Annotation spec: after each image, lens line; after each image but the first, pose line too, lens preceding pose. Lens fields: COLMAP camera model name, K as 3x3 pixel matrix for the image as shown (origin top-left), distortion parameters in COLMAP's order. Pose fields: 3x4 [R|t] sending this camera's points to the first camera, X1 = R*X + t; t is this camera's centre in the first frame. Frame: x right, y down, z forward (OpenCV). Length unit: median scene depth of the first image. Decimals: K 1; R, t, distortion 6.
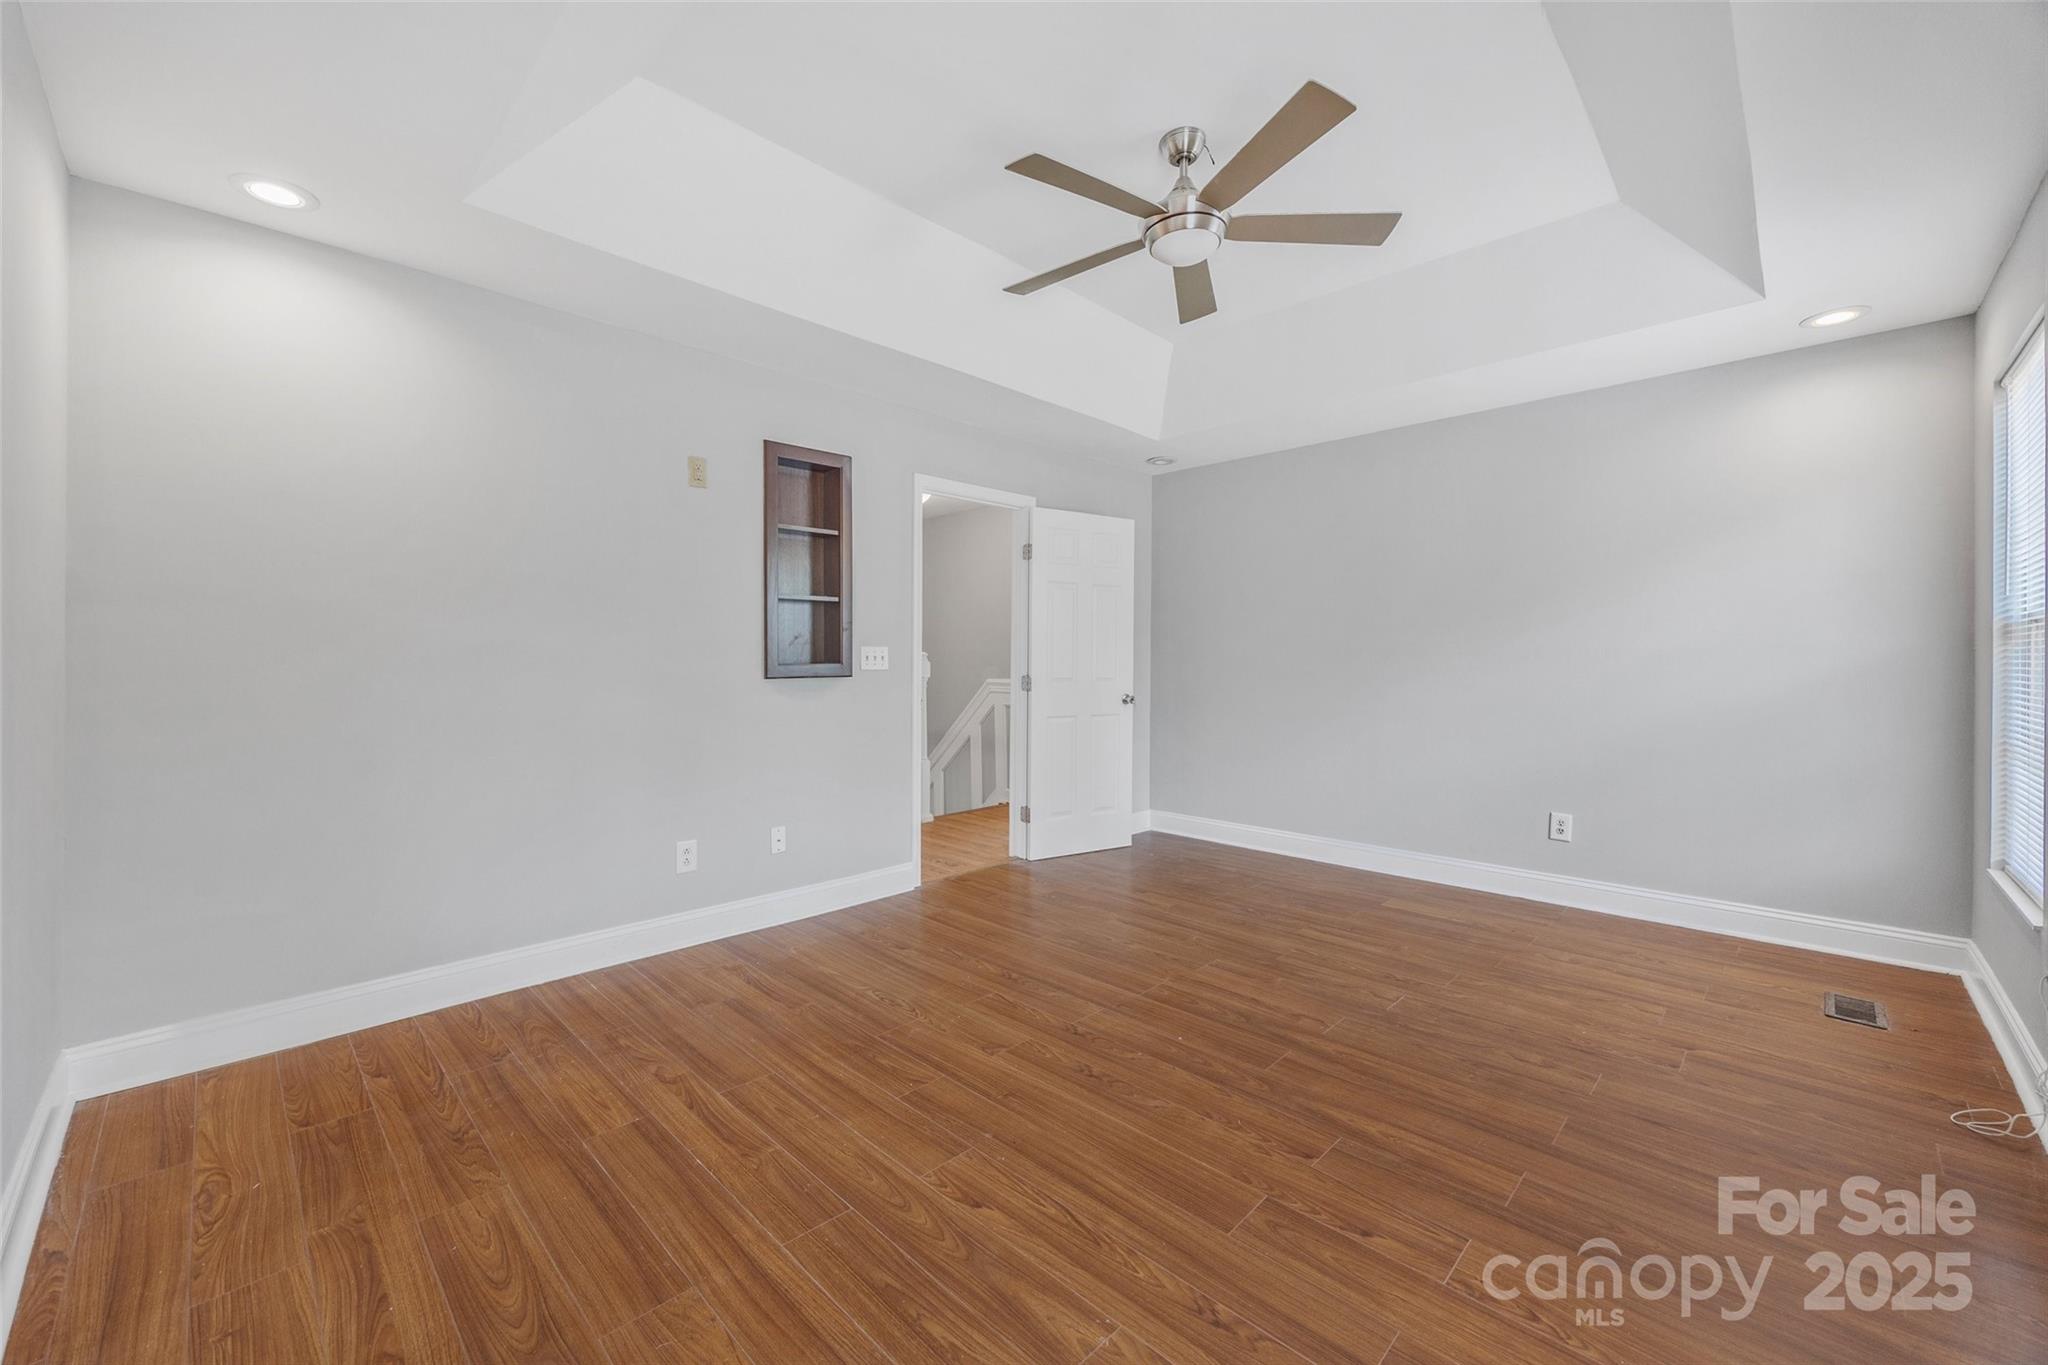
lens RADIAL K [[806.0, 0, 1024.6], [0, 806.0, 671.7], [0, 0, 1]] dist [-0.005777, -0.001085]
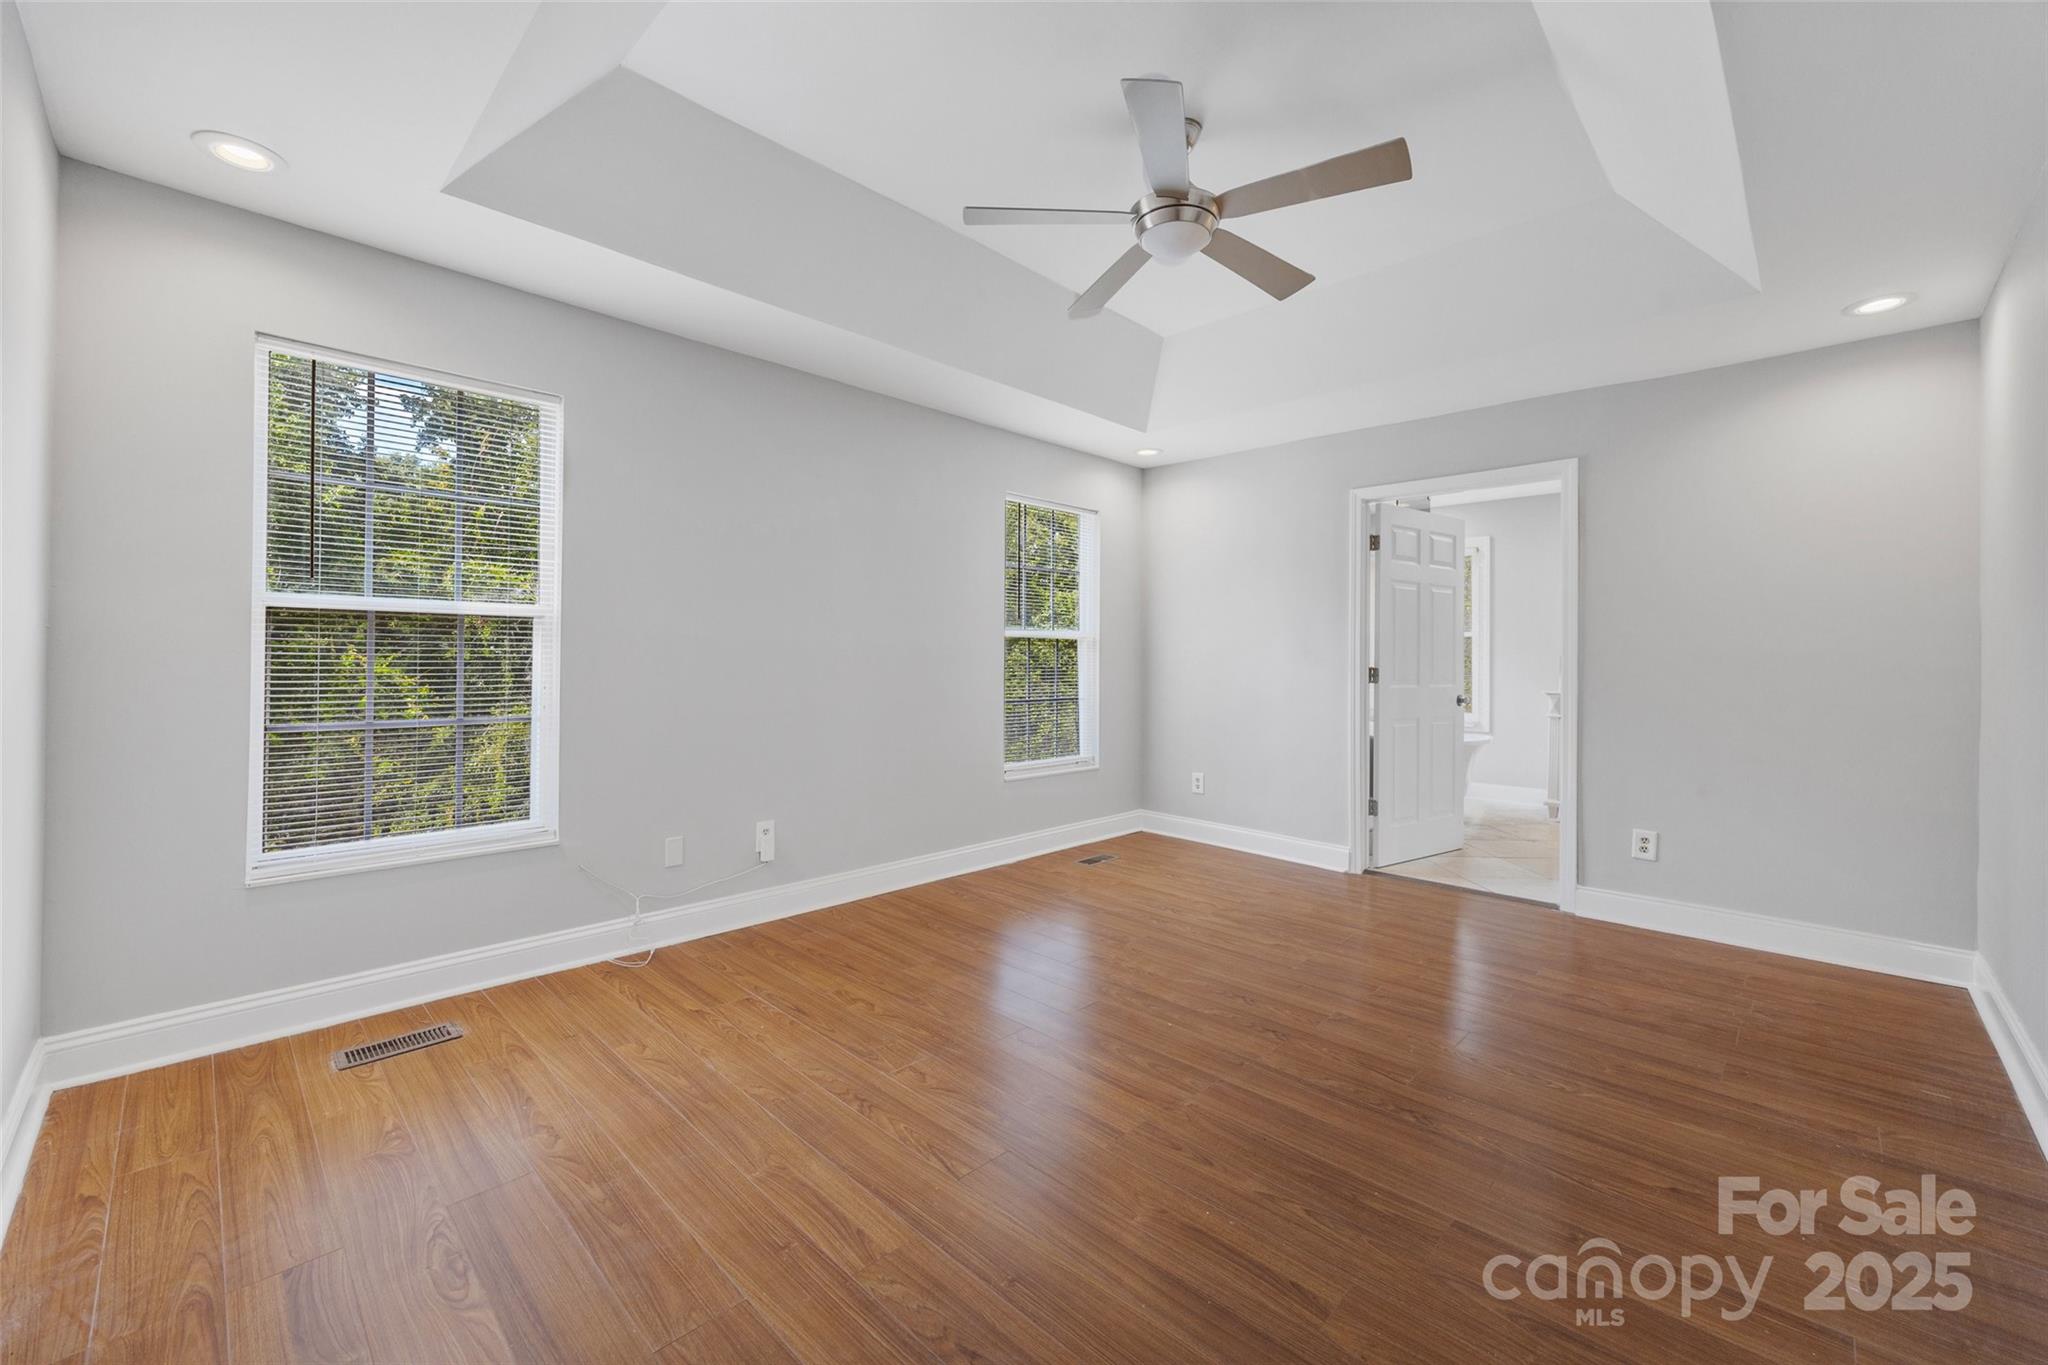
lens RADIAL K [[806.0, 0, 1022.9], [0, 806.0, 668.0], [0, 0, 1]] dist [-0.005777, -0.001085]
pose [[-0.999914, -0.012753, -0.002993, 0.365798], [-0.012805, 0.999752, 0.018219, -0.015905], [0.002760, 0.018255, -0.999830, 1.893890]]
